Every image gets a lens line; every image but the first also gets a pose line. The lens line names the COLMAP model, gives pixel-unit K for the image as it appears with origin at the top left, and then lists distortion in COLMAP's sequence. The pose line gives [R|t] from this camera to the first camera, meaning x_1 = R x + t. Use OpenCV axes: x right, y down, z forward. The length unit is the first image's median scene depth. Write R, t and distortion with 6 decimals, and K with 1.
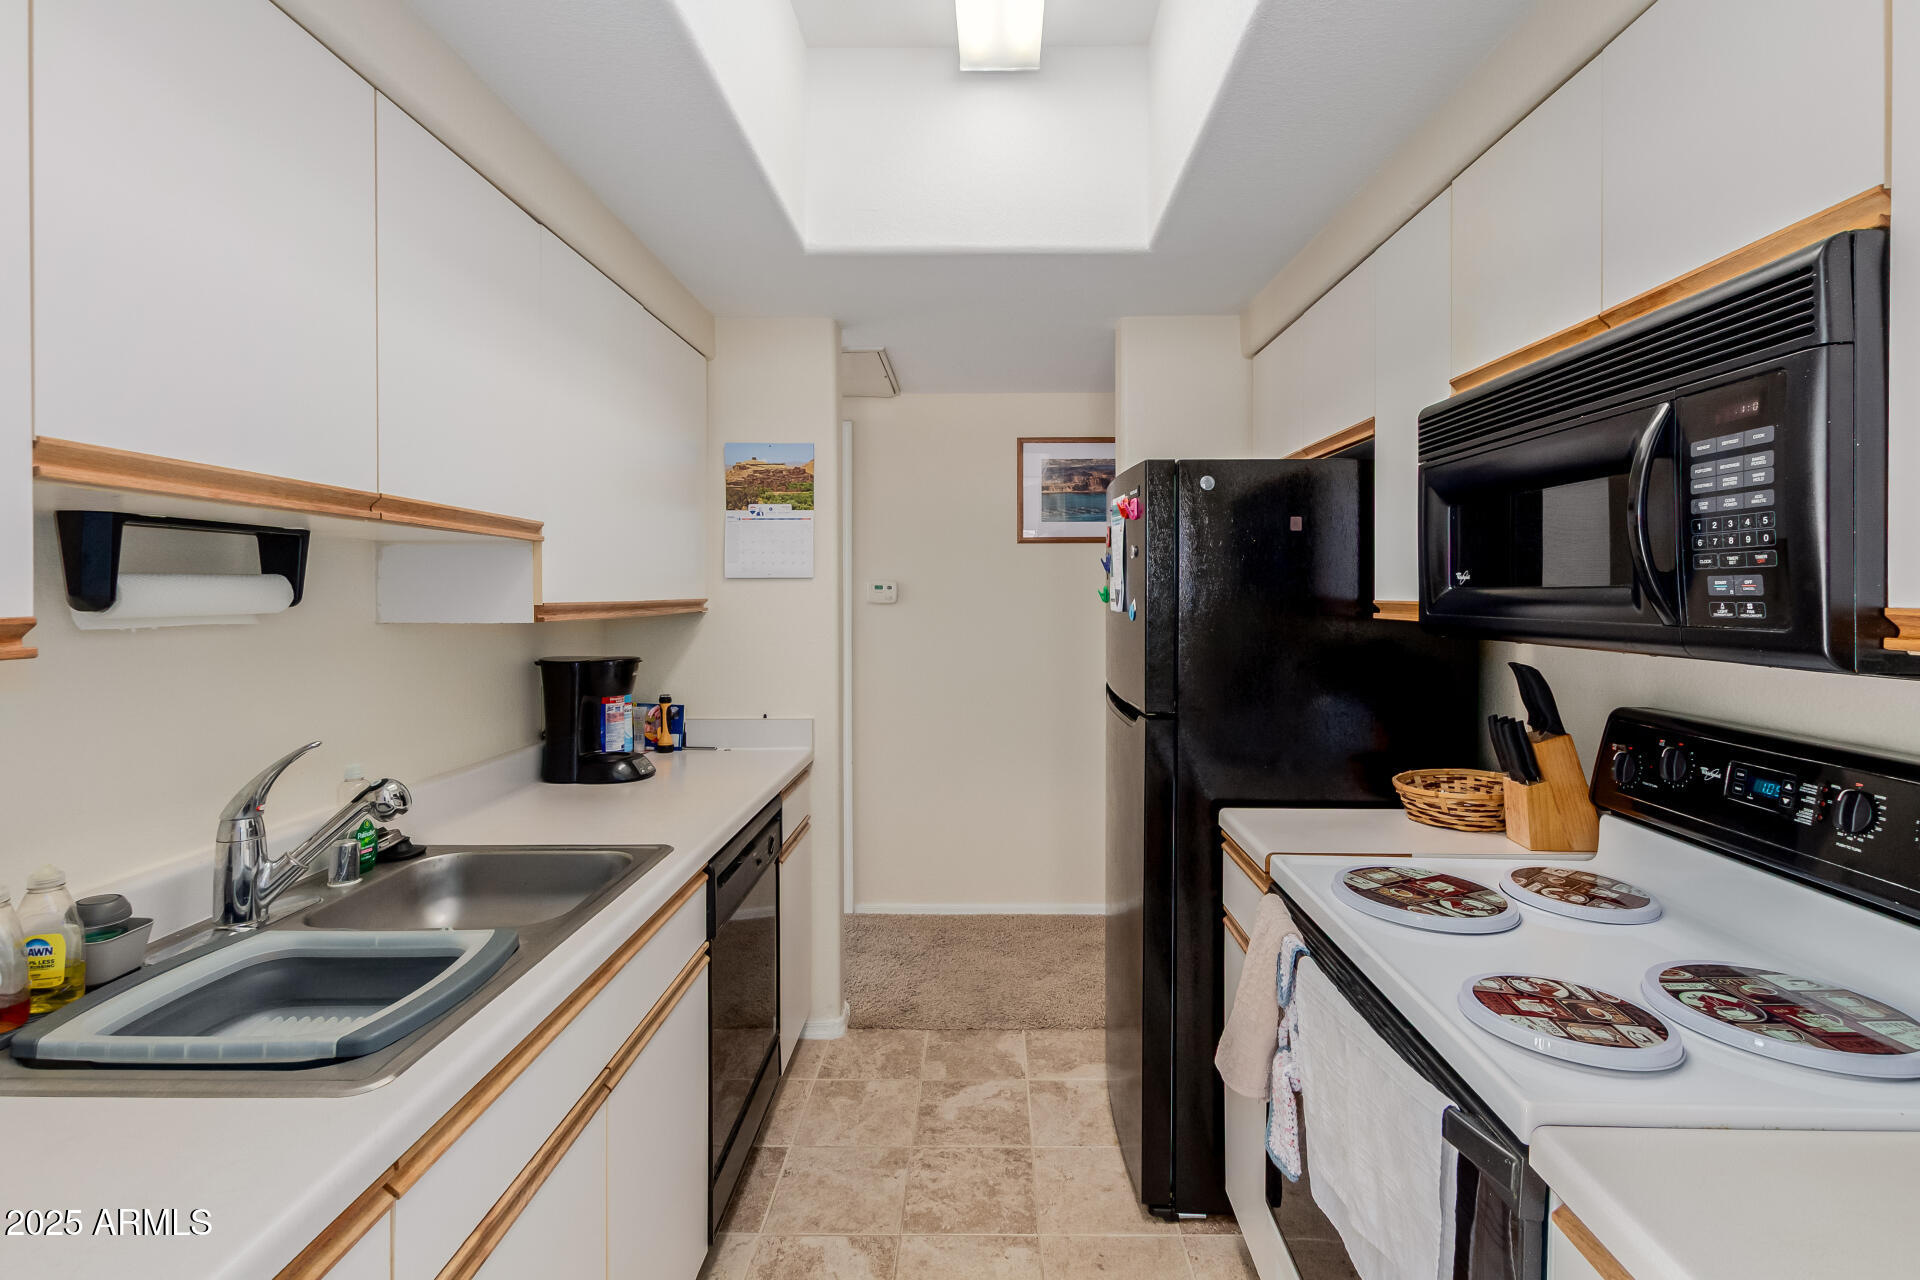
lens RADIAL K [[890.6, 0, 960.0], [0, 890.6, 640.0], [0, 0, 1]] dist [0.014429, -0.004325]
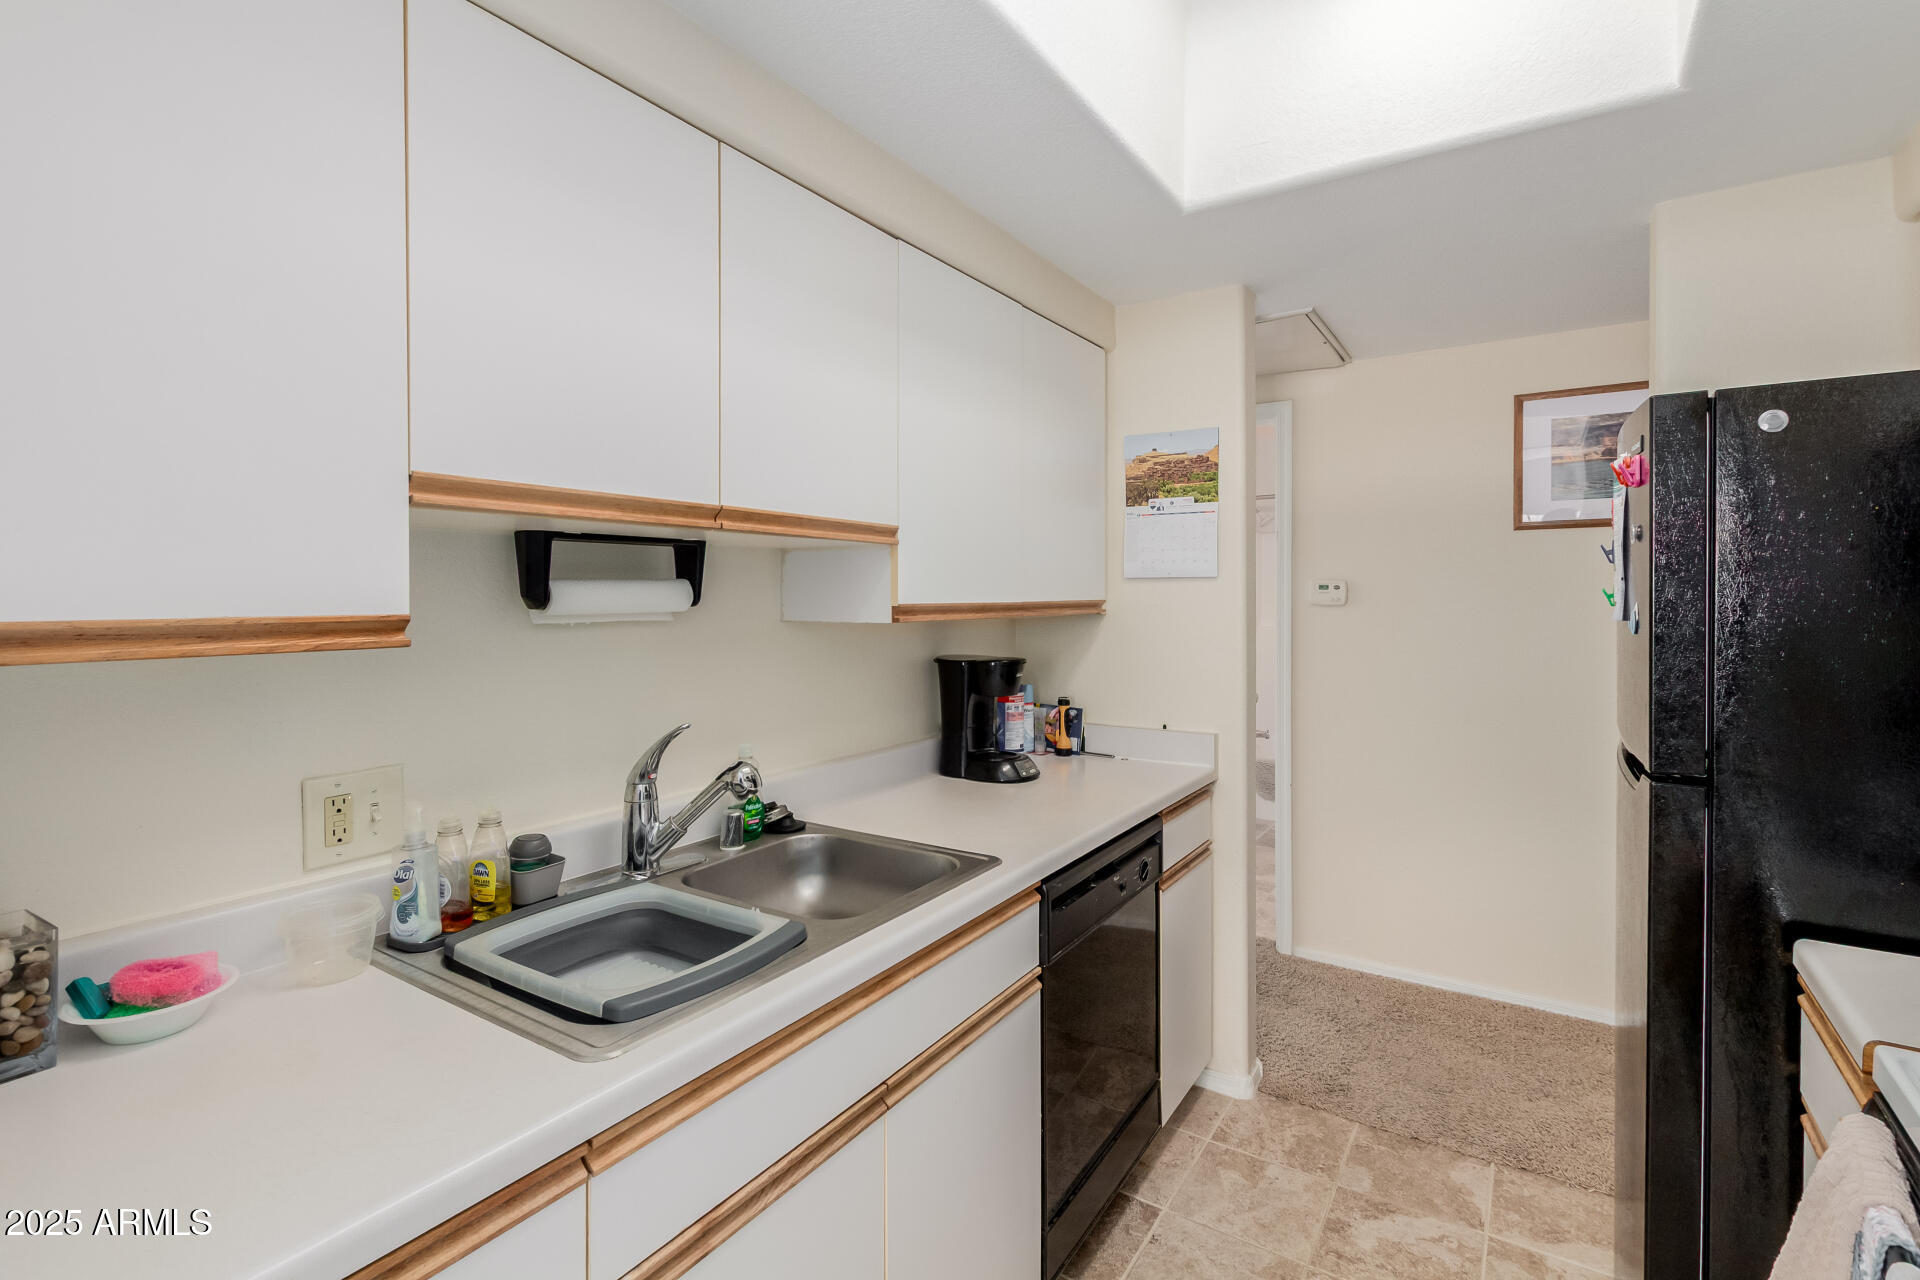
lens RADIAL K [[881.1, 0, 955.1], [0, 881.1, 624.4], [0, 0, 1]] dist [0.014023, -0.005206]
pose [[0.845911, 0.018004, -0.533021, 0.121733], [-0.027272, 0.999583, -0.009517, -0.008996], [0.532627, 0.022587, 0.846049, 0.154071]]
